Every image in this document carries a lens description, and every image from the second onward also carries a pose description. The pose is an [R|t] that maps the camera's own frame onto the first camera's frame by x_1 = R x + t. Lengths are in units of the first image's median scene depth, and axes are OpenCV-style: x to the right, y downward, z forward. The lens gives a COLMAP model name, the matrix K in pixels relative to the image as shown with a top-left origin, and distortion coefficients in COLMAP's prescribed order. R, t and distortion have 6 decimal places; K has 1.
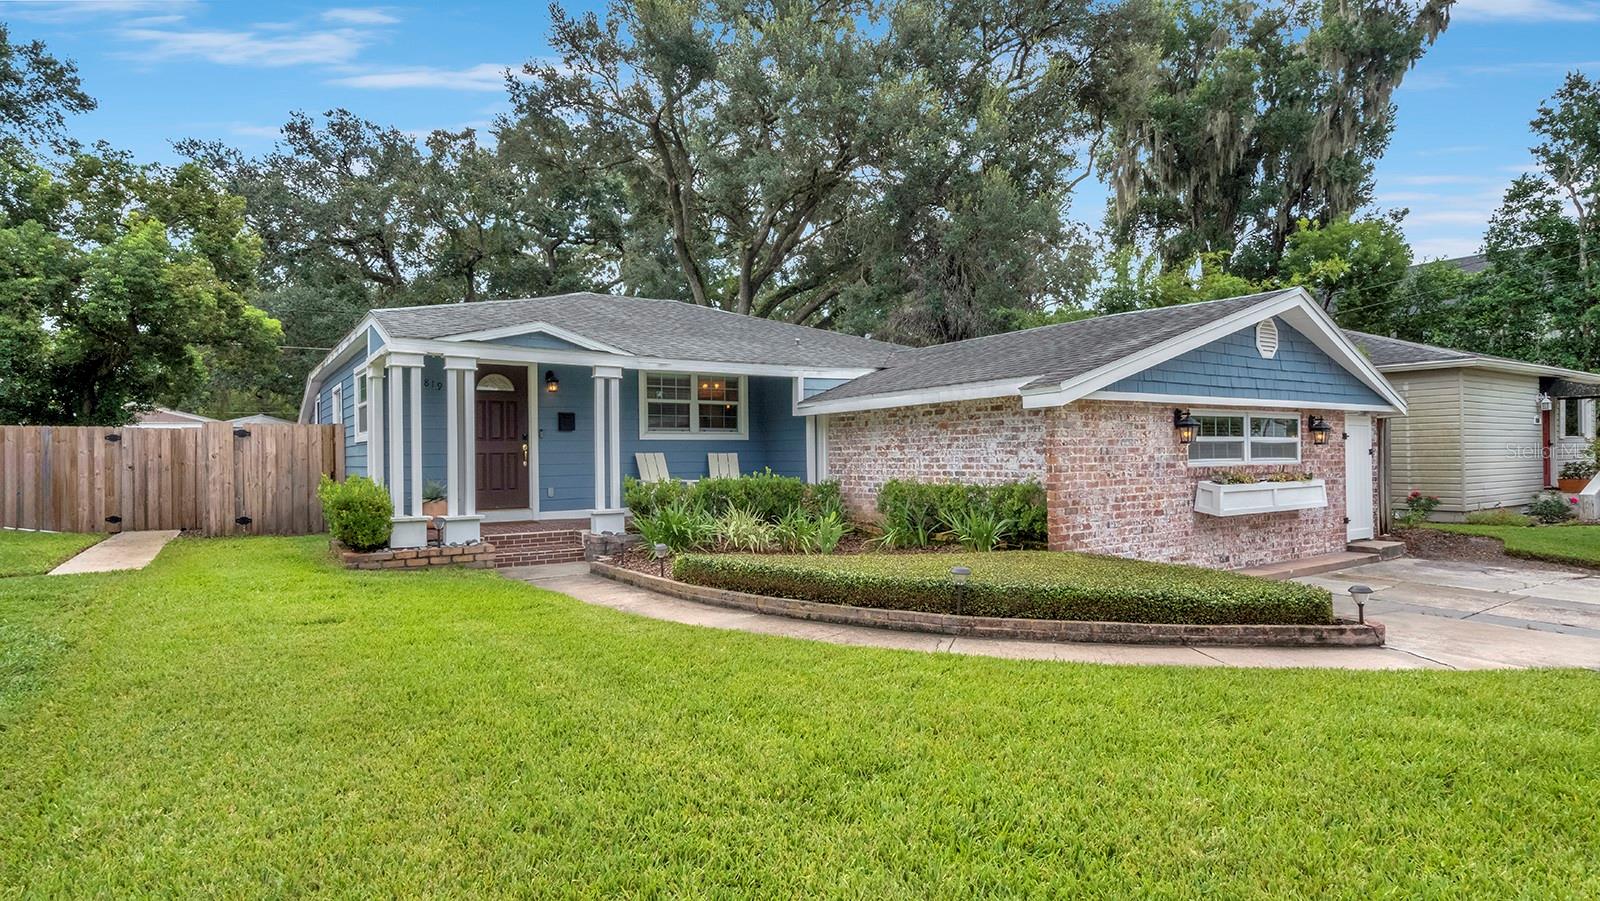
lens RADIAL K [[841.4, 0, 800.0], [0, 841.4, 450.5], [0, 0, 1]] dist [0.000670, 0.000198]
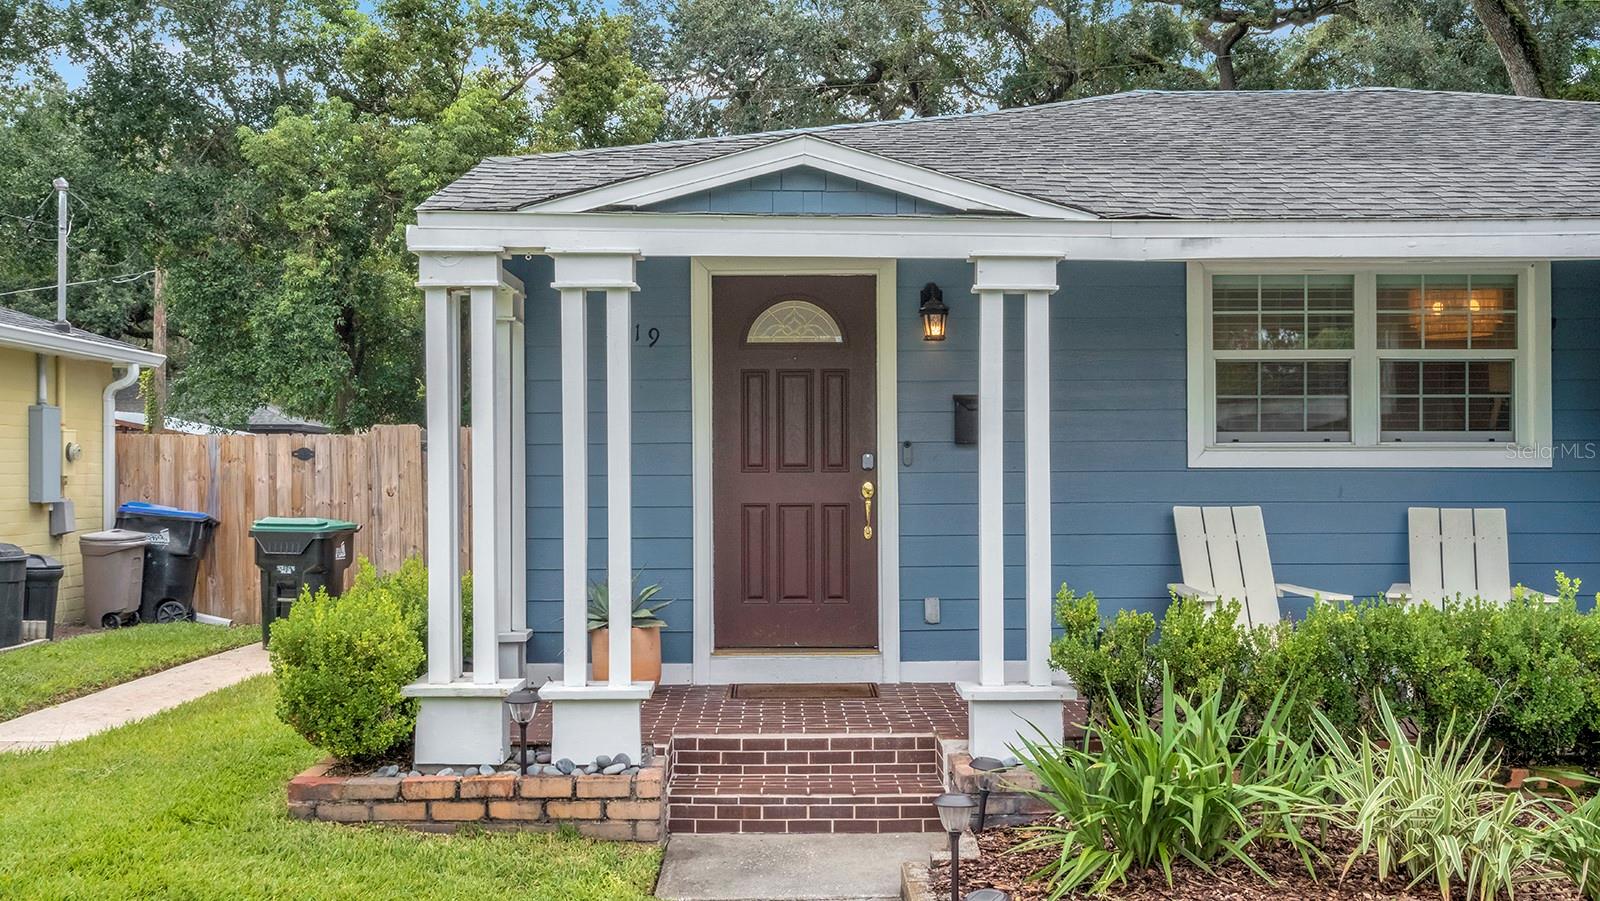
lens RADIAL K [[1575.0, 0, 800.0], [0, 1575.0, 450.5], [0, 0, 1]] dist [0.010560, 0.004439]
pose [[0.826426, 0.001011, -0.563044, 0.056289], [-0.002337, 0.999996, -0.001635, -0.023307], [0.563040, 0.002668, 0.826425, 0.460541]]
